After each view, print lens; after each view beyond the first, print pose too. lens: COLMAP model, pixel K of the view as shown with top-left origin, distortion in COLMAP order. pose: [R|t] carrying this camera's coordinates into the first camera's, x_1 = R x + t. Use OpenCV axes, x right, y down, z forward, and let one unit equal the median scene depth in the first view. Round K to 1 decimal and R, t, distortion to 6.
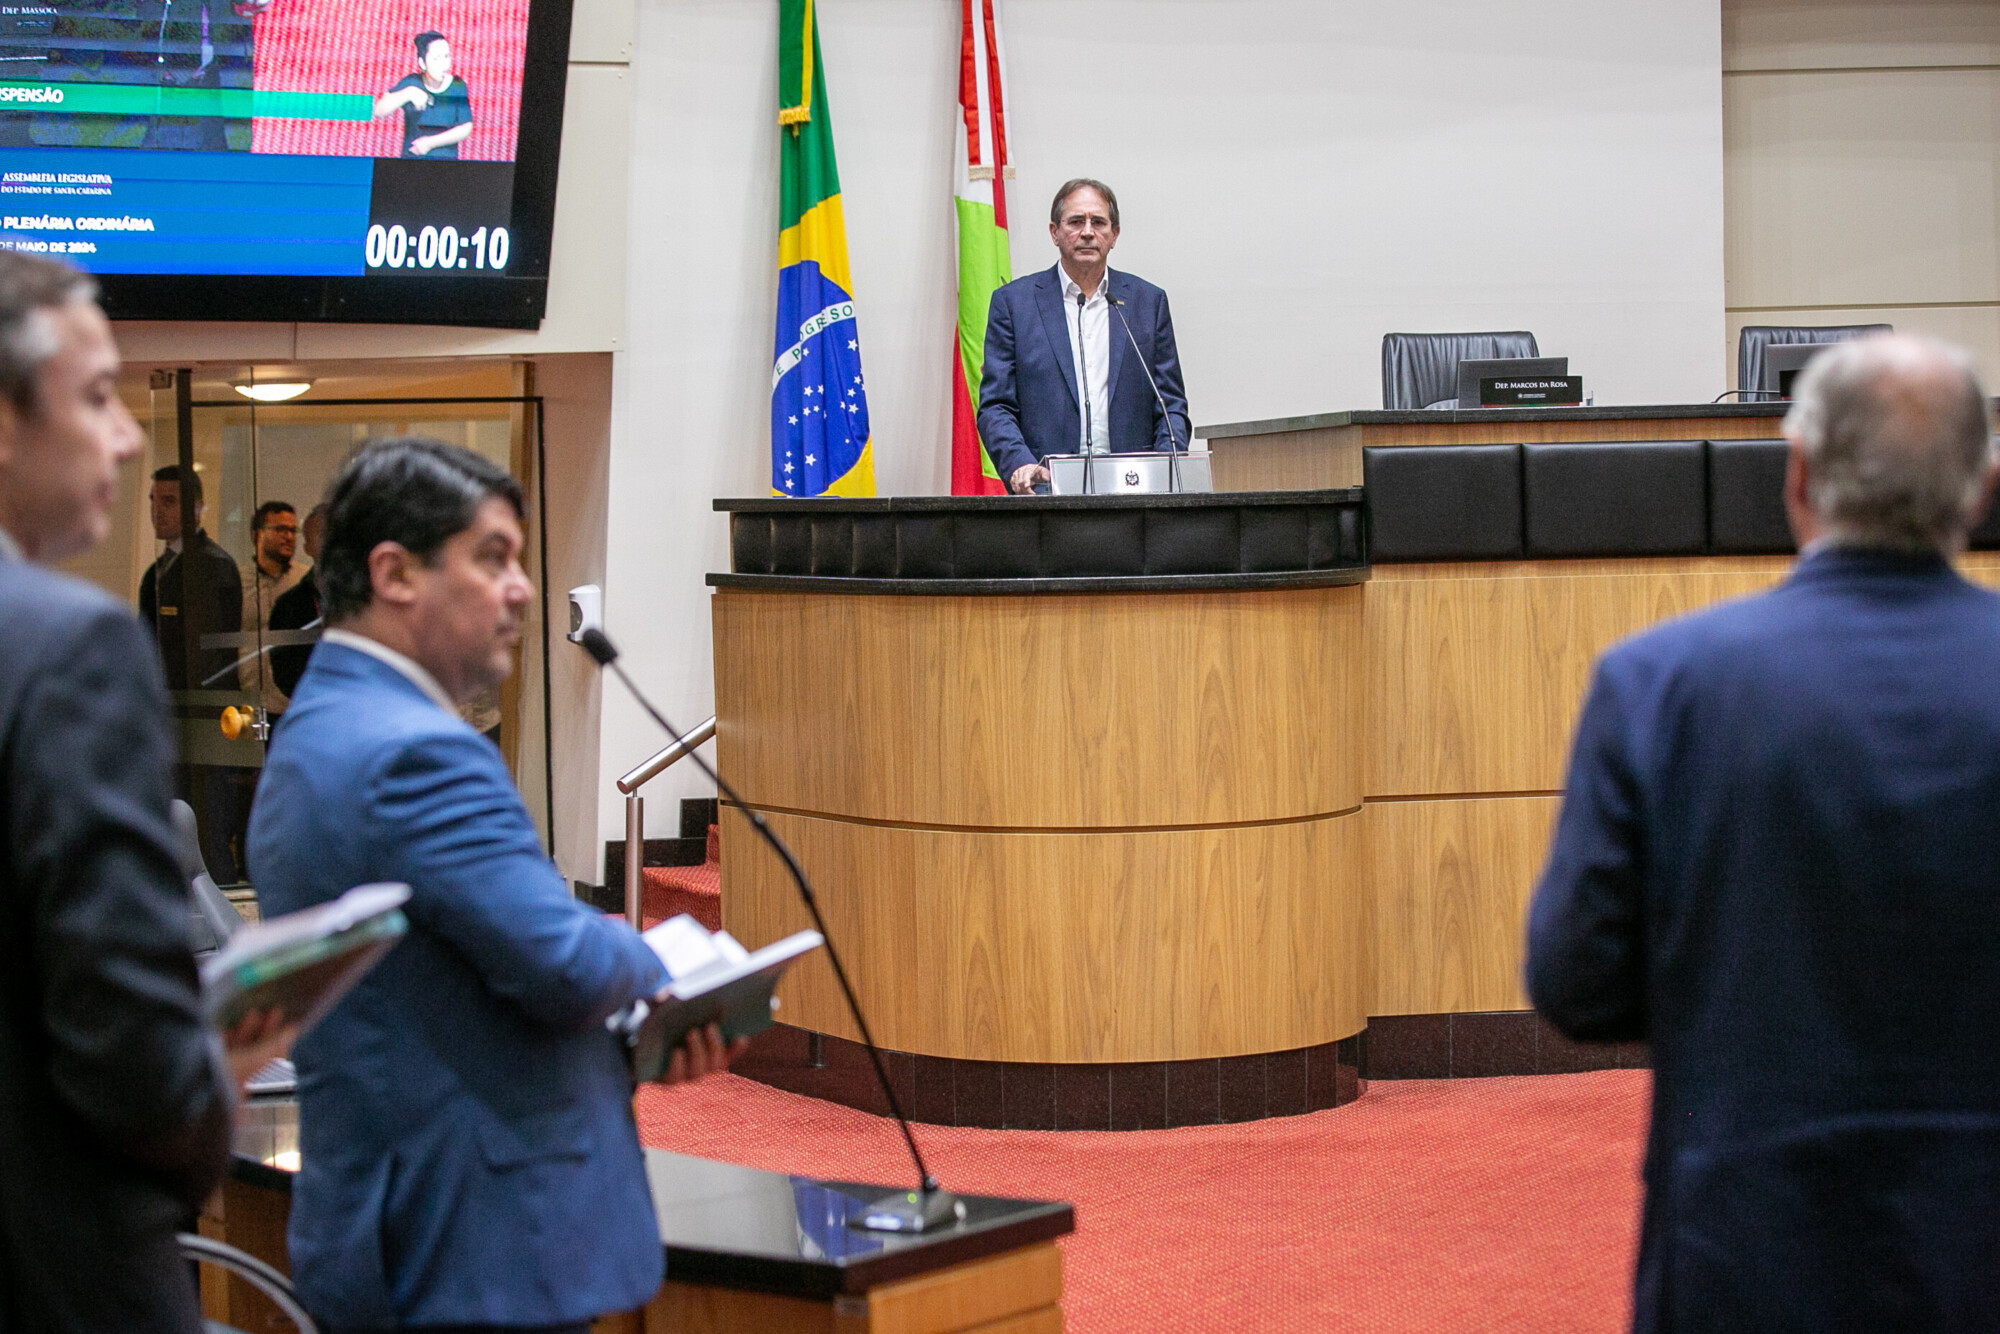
lens RADIAL K [[4513.5, 0, 1000.0], [0, 4513.5, 667.0], [0, 0, 1]] dist [-0.335739, -0.007834]
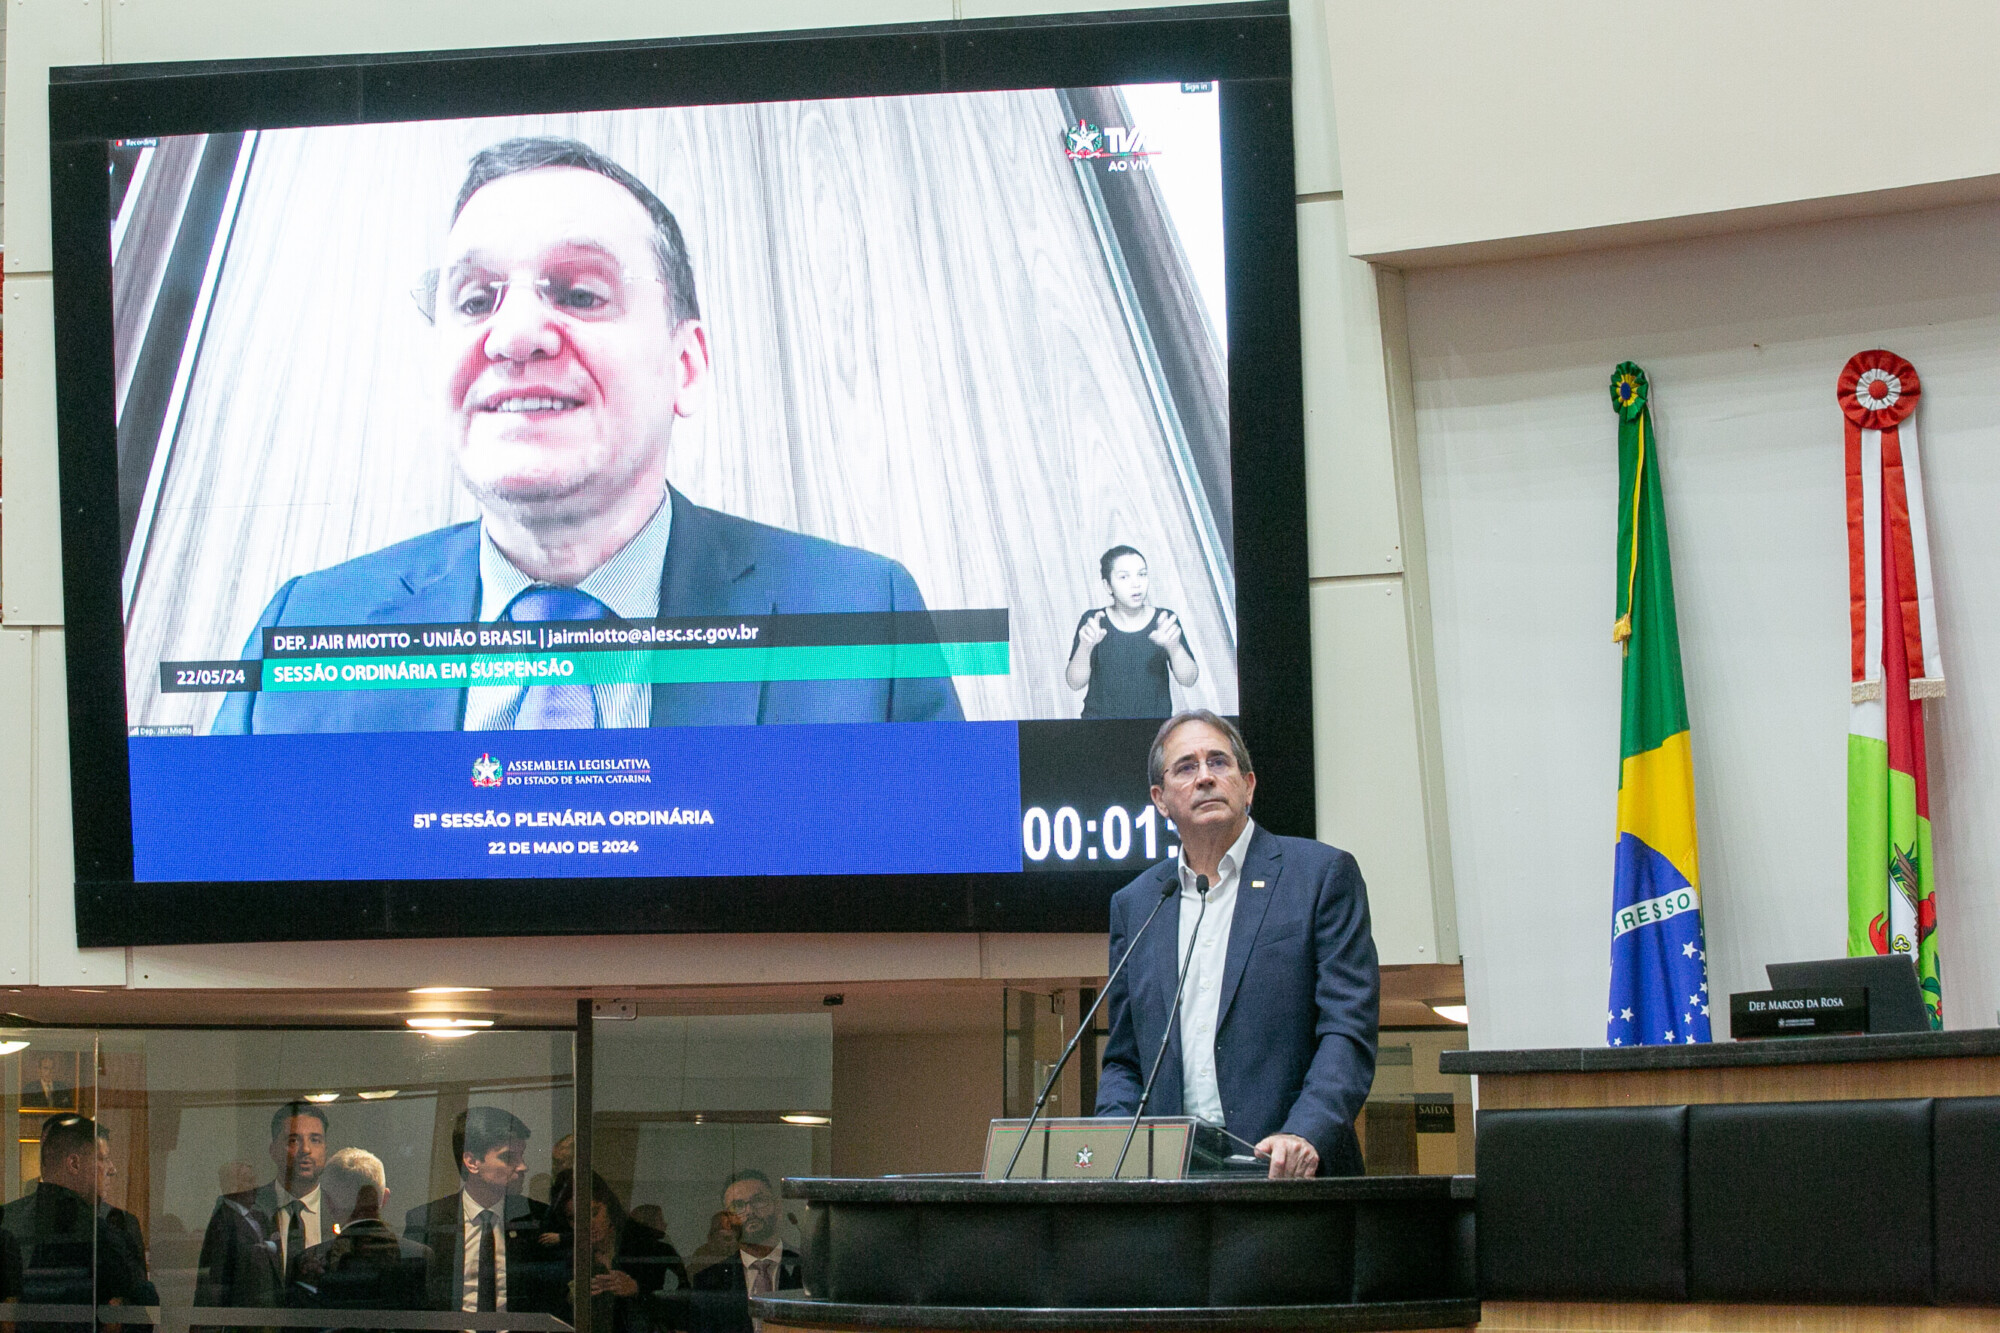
lens RADIAL K [[4513.5, 0, 1000.0], [0, 4513.5, 666.5], [0, 0, 1]] dist [-0.335739, -0.007834]
pose [[0.572056, -0.066300, -0.817531, 0.526457], [-0.044772, 0.992718, -0.111836, -0.036030], [0.818992, 0.100579, 0.564921, 0.568413]]
